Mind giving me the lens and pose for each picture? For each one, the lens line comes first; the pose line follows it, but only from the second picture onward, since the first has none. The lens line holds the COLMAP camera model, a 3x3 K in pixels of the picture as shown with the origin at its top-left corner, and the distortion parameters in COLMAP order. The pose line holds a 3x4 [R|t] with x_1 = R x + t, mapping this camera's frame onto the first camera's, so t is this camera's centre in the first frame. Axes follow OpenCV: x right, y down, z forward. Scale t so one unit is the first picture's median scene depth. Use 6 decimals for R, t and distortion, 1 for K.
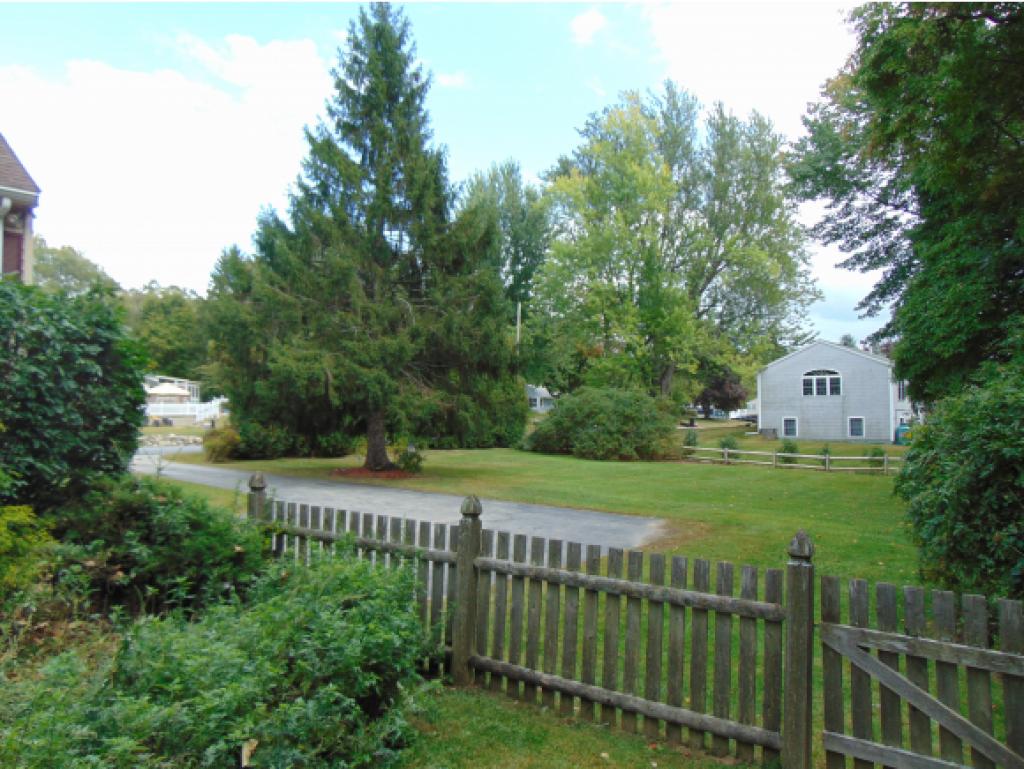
lens RADIAL K [[762.7, 0, 507.8], [0, 762.7, 388.8], [0, 0, 1]] dist [-0.036353, 0.060267]
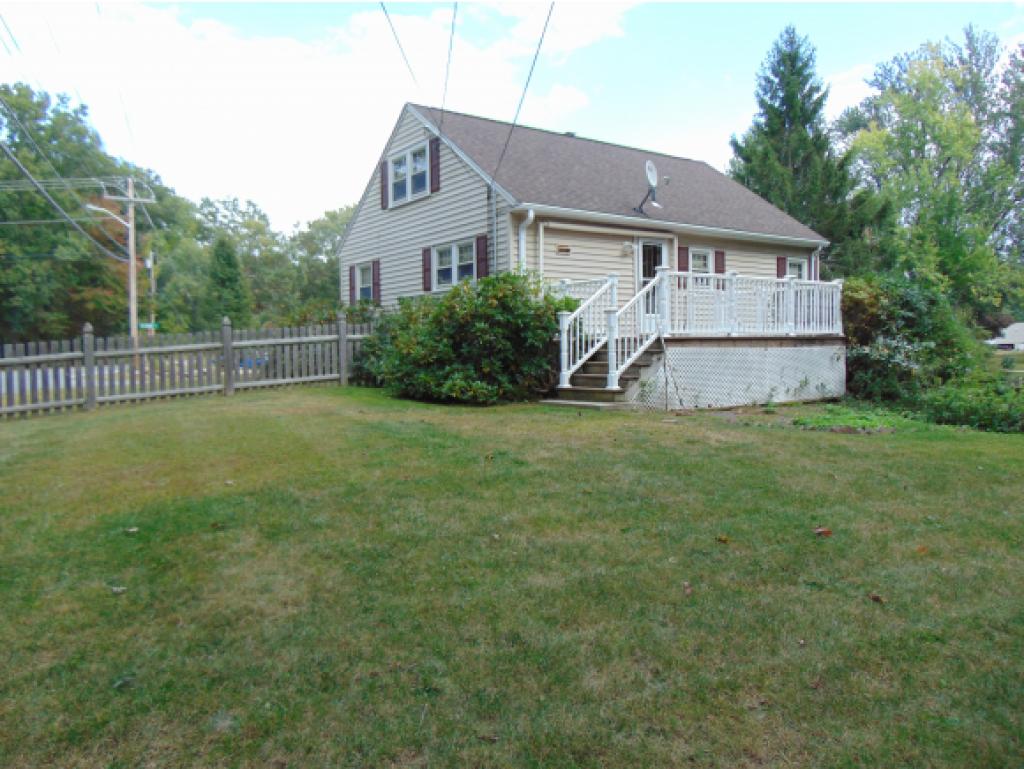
lens RADIAL K [[762.7, 0, 509.3], [0, 762.7, 389.5], [0, 0, 1]] dist [-0.036353, 0.060267]
pose [[0.971816, -0.003309, -0.235716, -0.285948], [0.023850, 0.996151, 0.084346, -0.012551], [0.234530, -0.087591, 0.968155, -0.390419]]
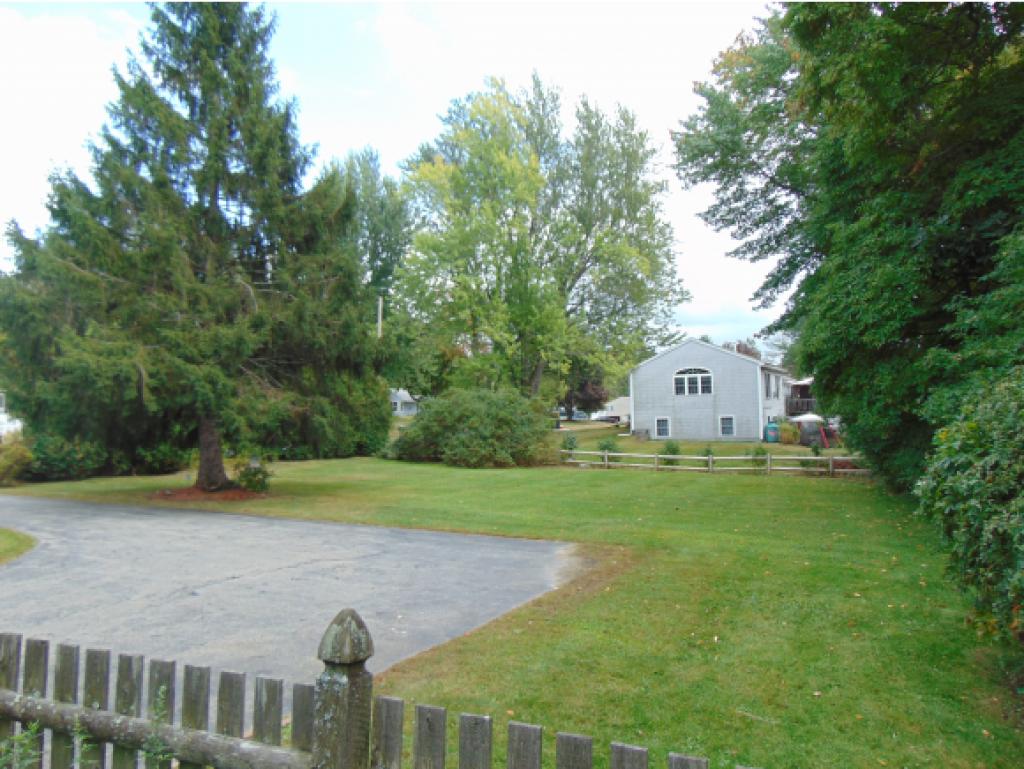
lens RADIAL K [[762.7, 0, 508.0], [0, 762.7, 389.6], [0, 0, 1]] dist [-0.036353, 0.060267]
pose [[0.982710, -0.010885, 0.184834, -0.006994], [0.011669, 0.999927, -0.003155, 0.003949], [-0.184786, 0.005258, 0.982765, 0.111921]]
